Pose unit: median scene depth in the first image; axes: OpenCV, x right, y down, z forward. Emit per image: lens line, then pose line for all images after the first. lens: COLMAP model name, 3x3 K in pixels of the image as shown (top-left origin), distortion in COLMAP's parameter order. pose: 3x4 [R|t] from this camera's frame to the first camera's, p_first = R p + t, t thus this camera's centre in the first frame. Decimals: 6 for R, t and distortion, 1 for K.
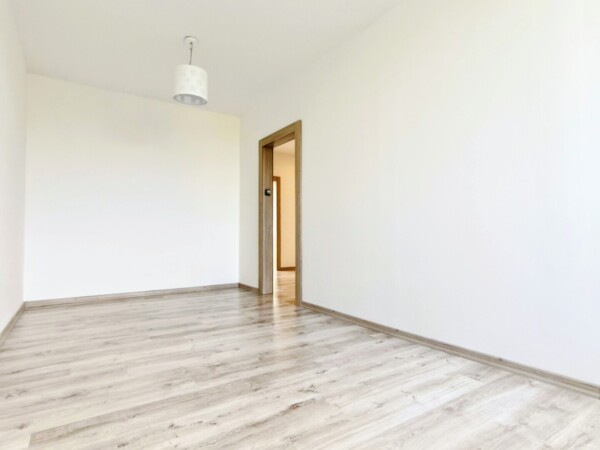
lens RADIAL K [[336.9, 0, 299.8], [0, 336.9, 224.8], [0, 0, 1]] dist [-0.008070, 0.005174]
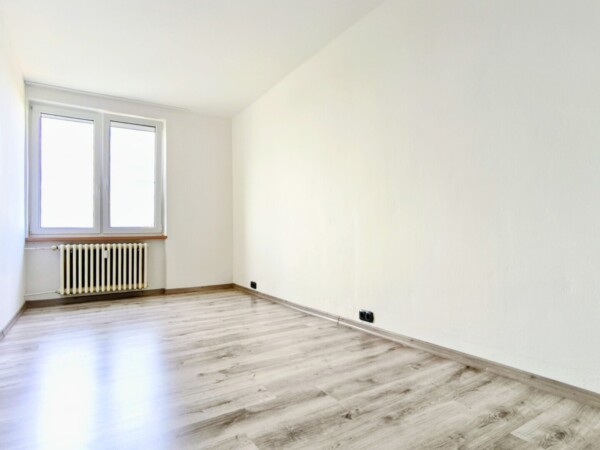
lens RADIAL K [[336.9, 0, 299.6], [0, 336.9, 225.1], [0, 0, 1]] dist [-0.008070, 0.005174]
pose [[-0.999225, 0.019762, 0.034031, -0.539377], [0.018203, 0.998797, -0.045530, 0.044608], [-0.034890, -0.044875, -0.998383, 2.126011]]
